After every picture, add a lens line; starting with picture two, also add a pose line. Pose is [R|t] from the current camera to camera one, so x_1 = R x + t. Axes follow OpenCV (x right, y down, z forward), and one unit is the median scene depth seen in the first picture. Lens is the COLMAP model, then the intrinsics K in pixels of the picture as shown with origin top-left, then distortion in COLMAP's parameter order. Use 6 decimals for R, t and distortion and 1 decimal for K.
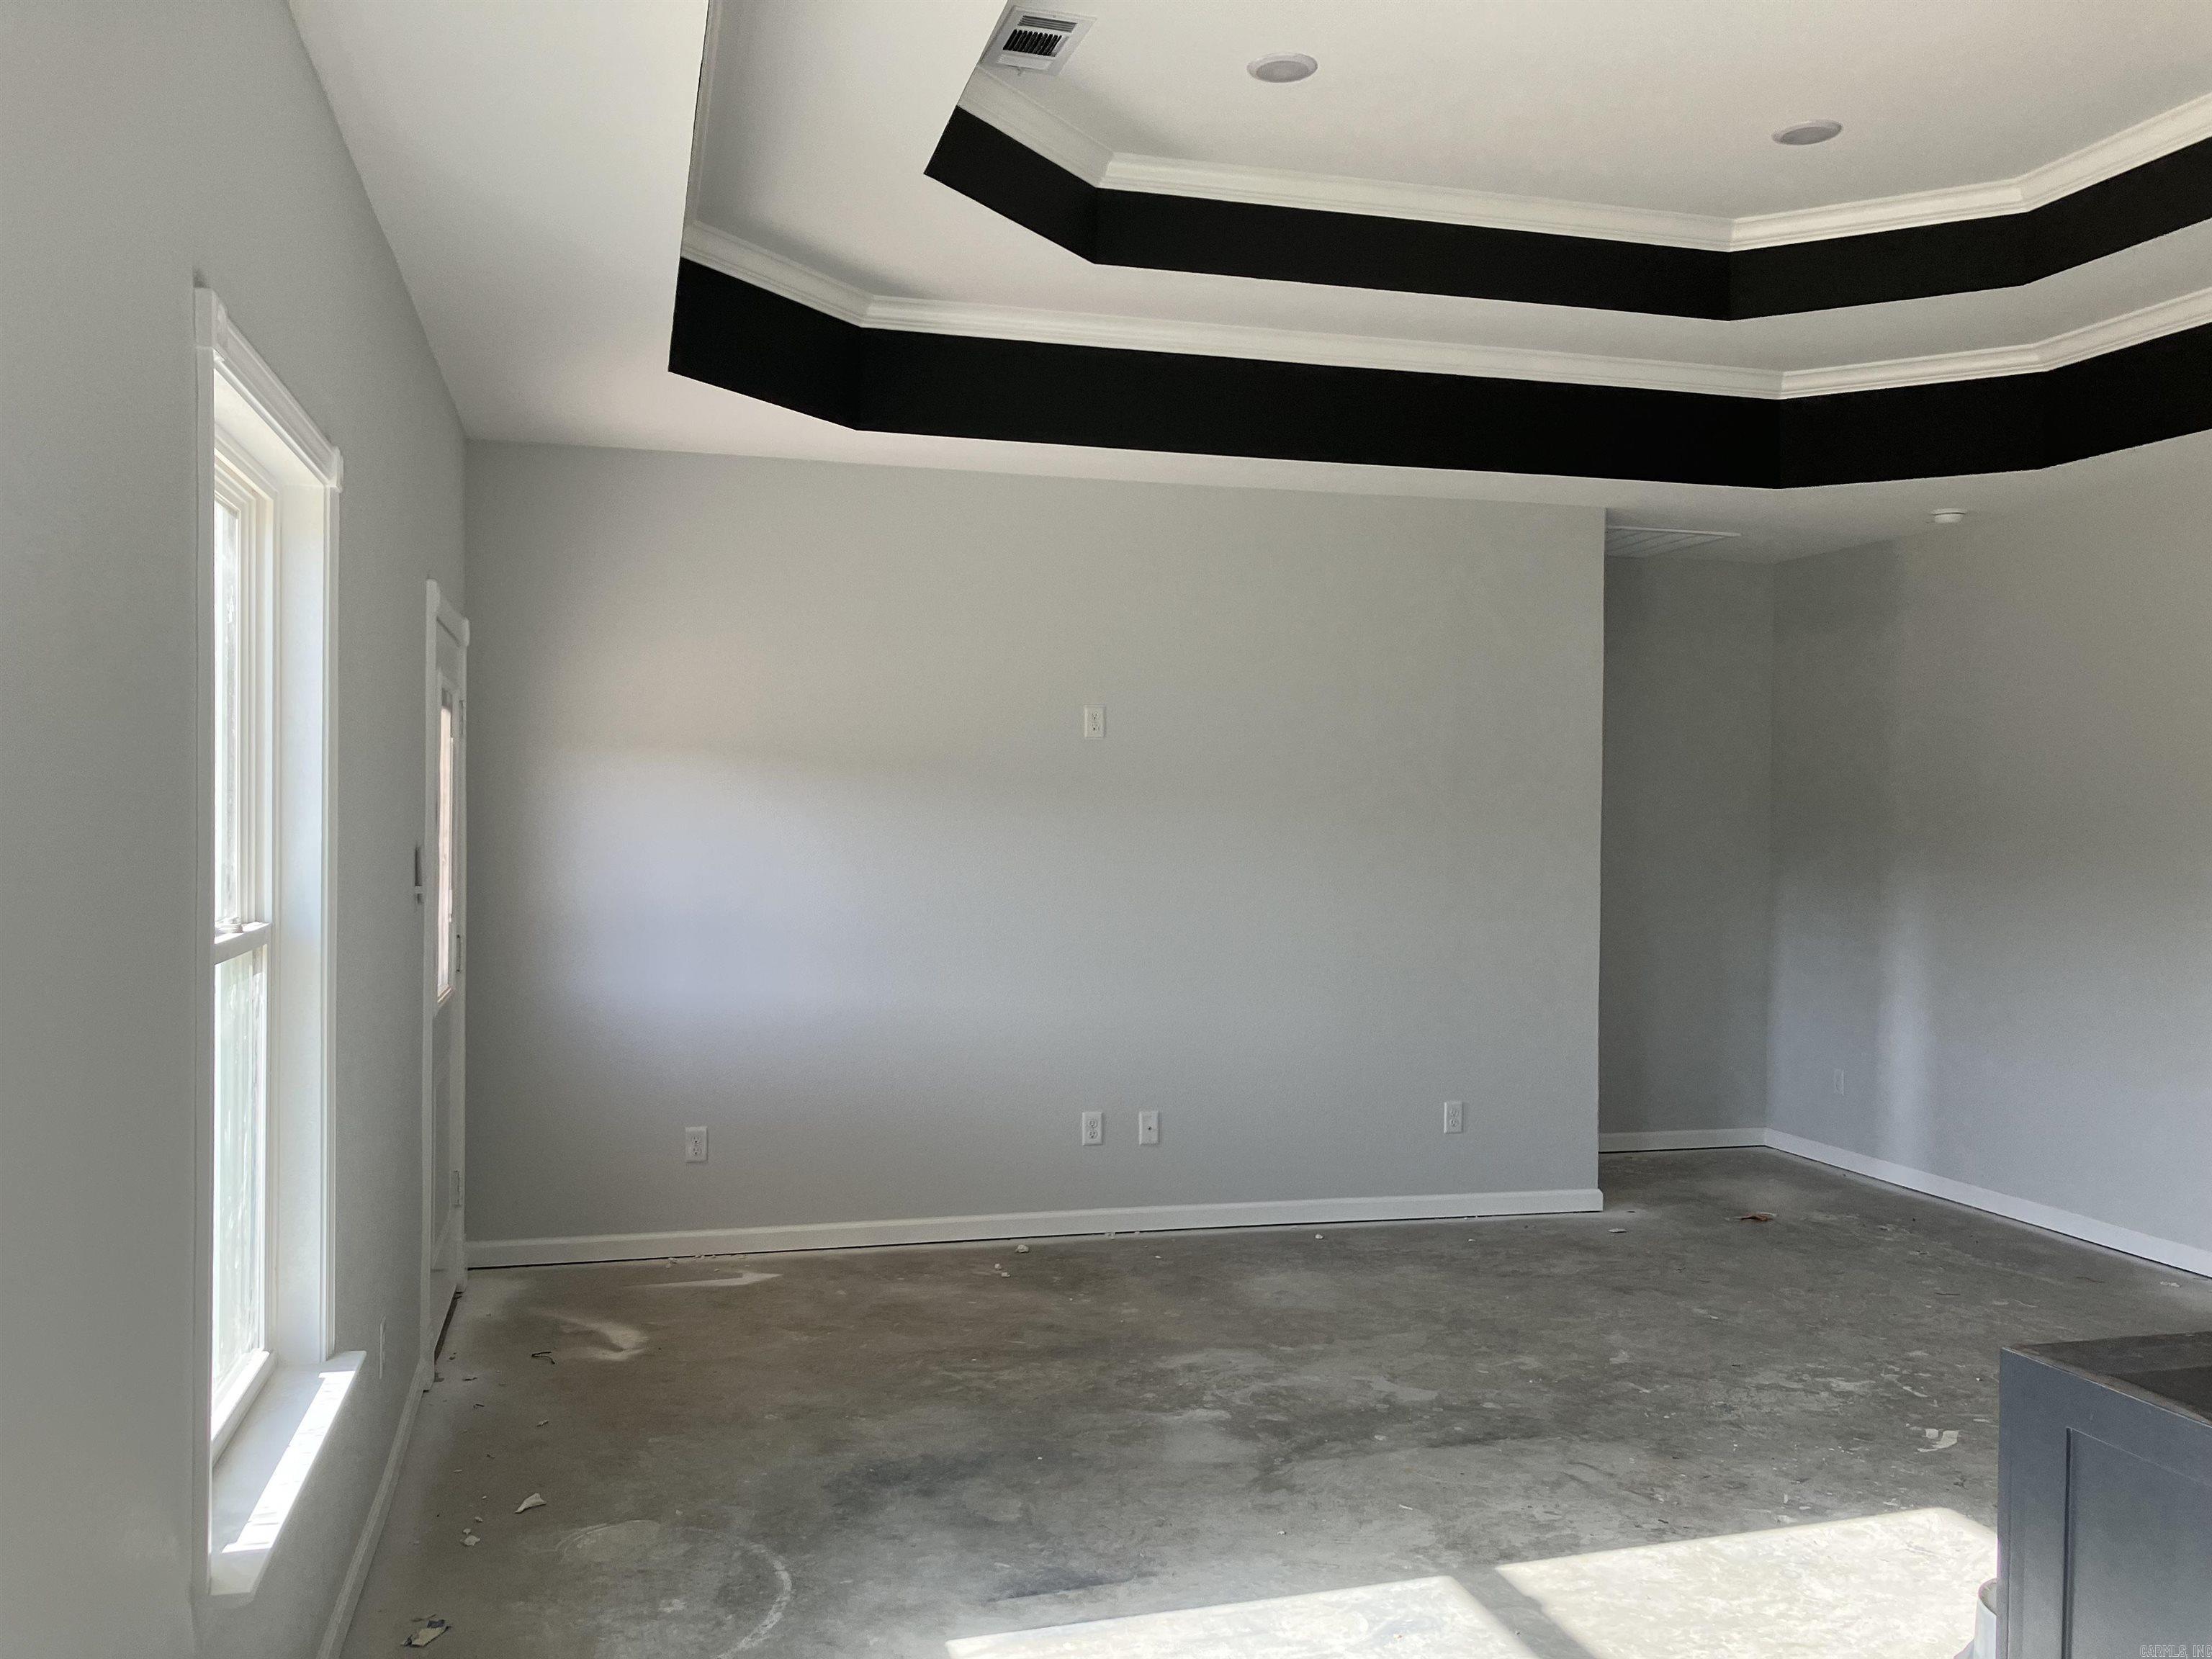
lens RADIAL K [[1834.8, 0, 1114.0], [0, 1834.8, 858.5], [0, 0, 1]] dist [0.088660, -0.218321]
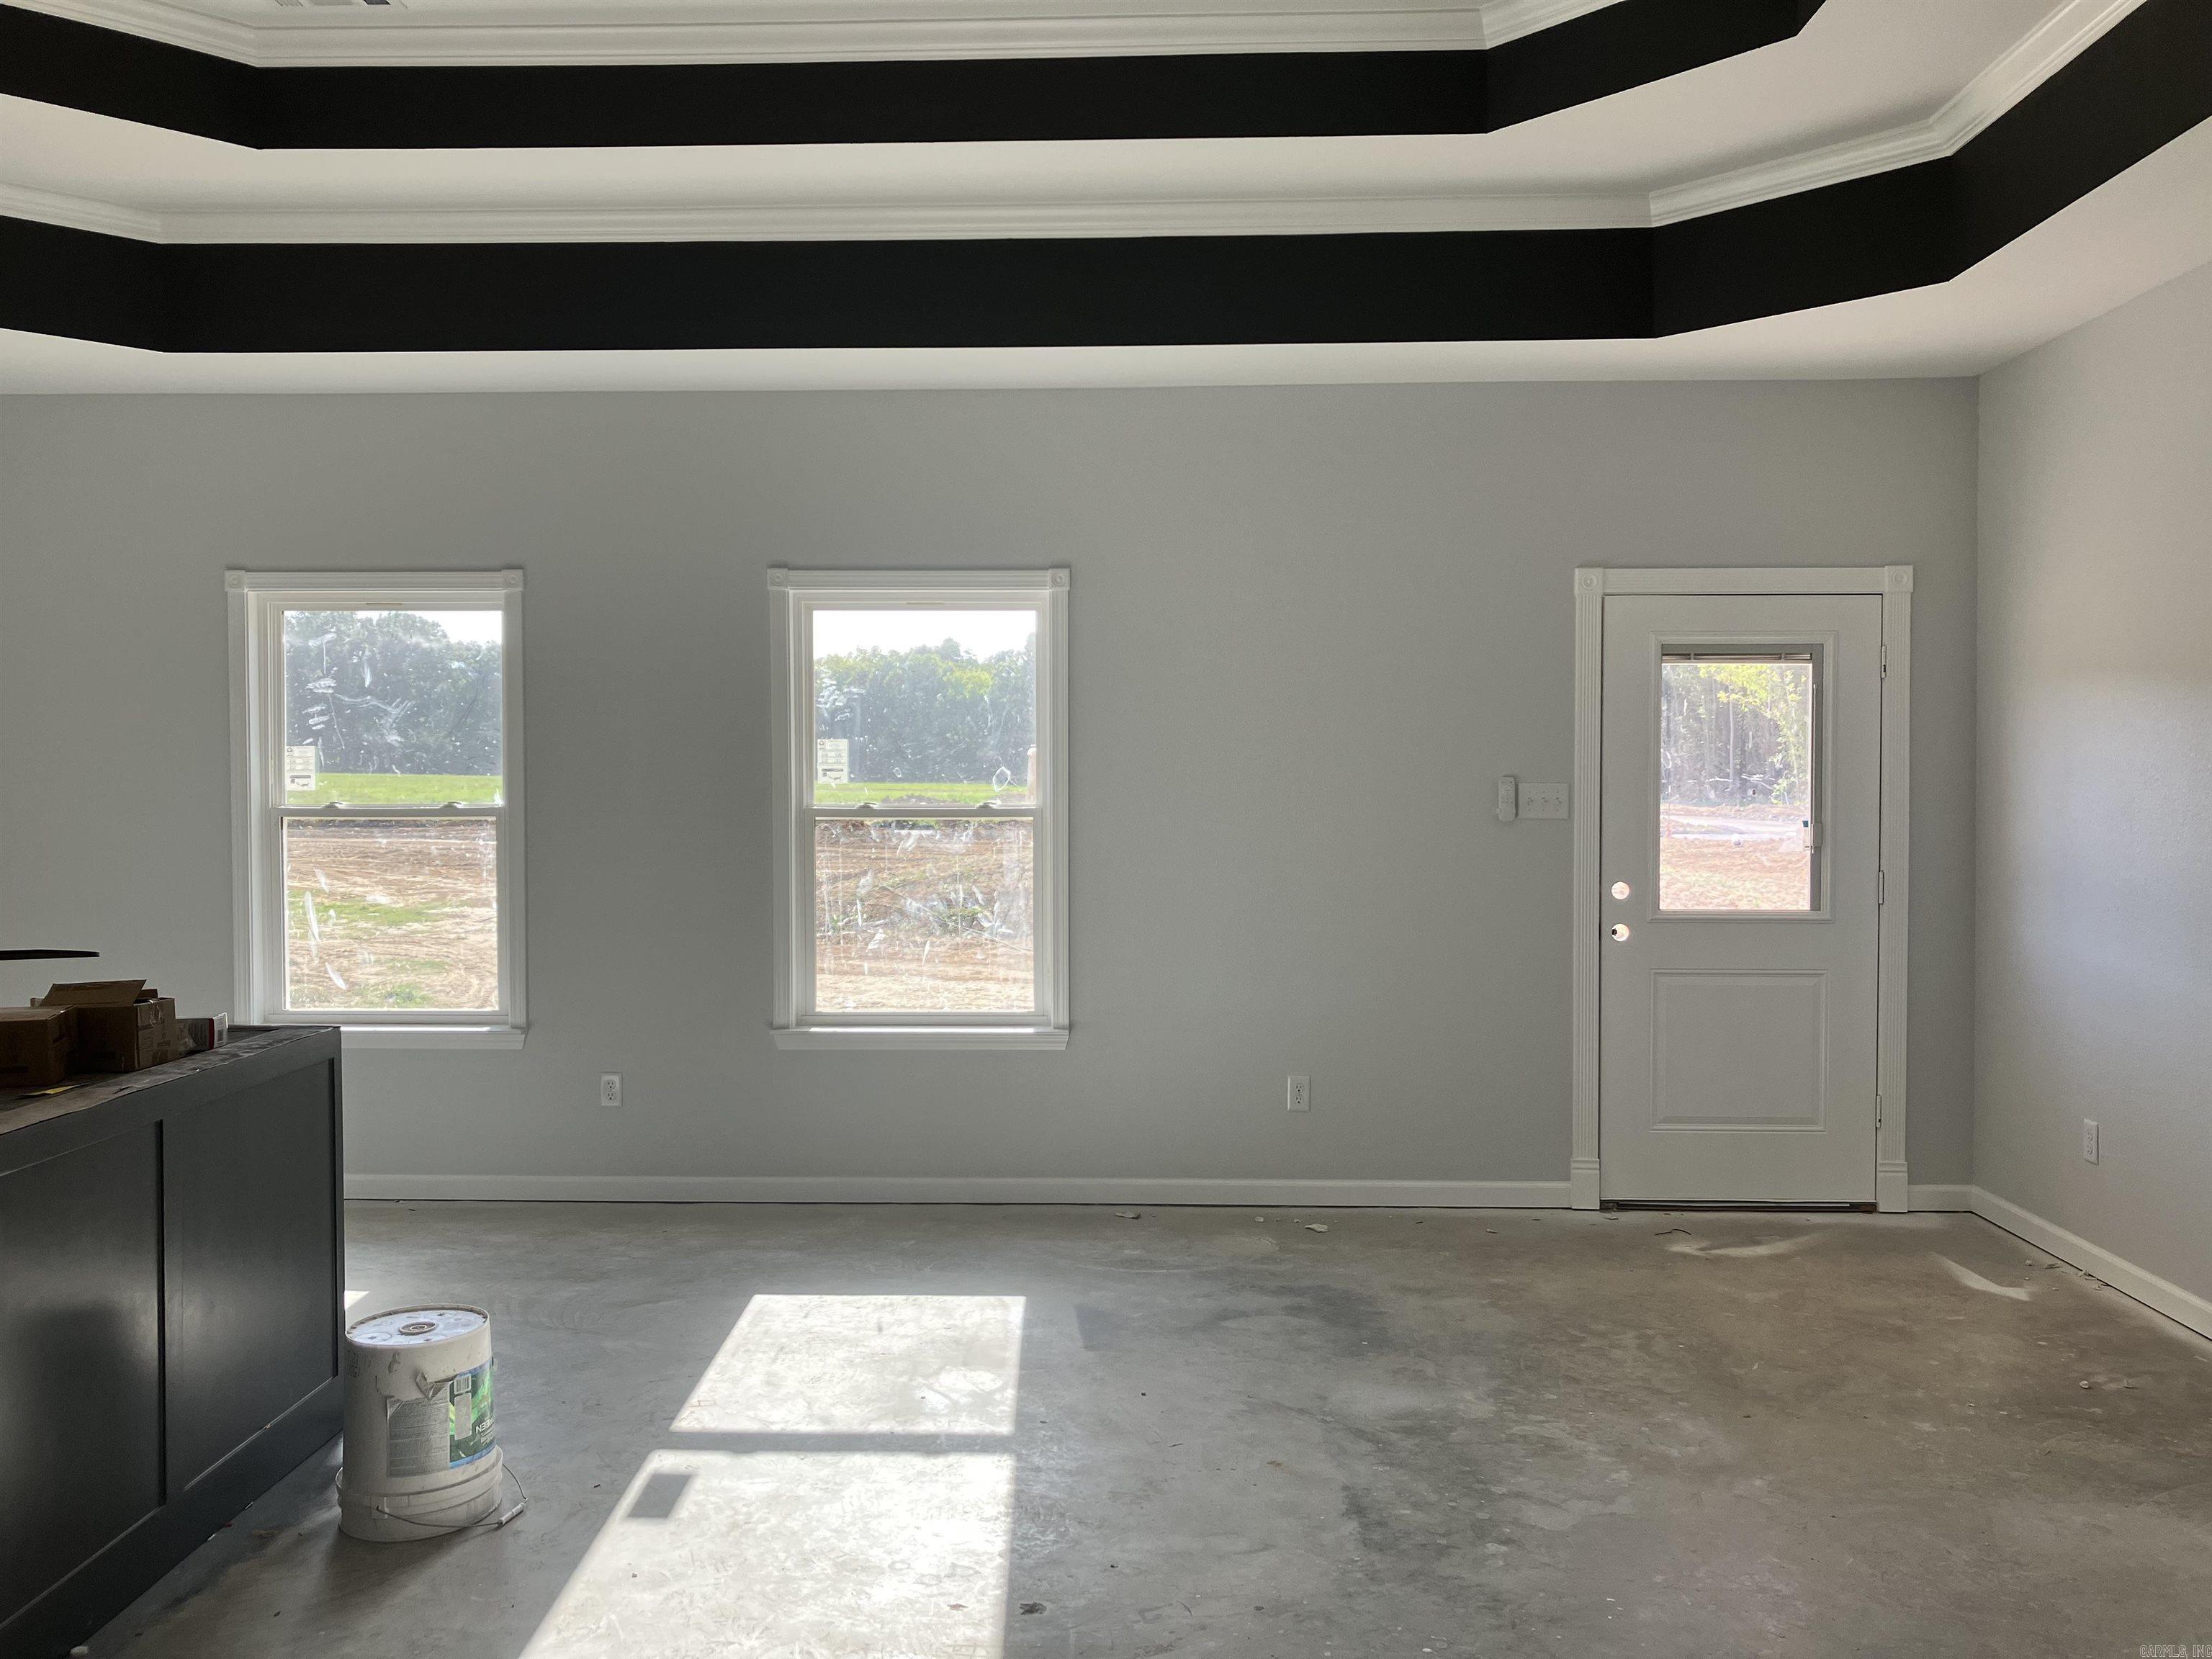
lens RADIAL K [[1753.5, 0, 1106.0], [0, 1753.5, 829.5], [0, 0, 1]] dist [0.002841, 0.008456]
pose [[-0.289774, 0.018789, -0.956911, 0.912801], [-0.022074, 0.999410, 0.026308, -0.004515], [0.956841, 0.028746, -0.289188, 1.048031]]
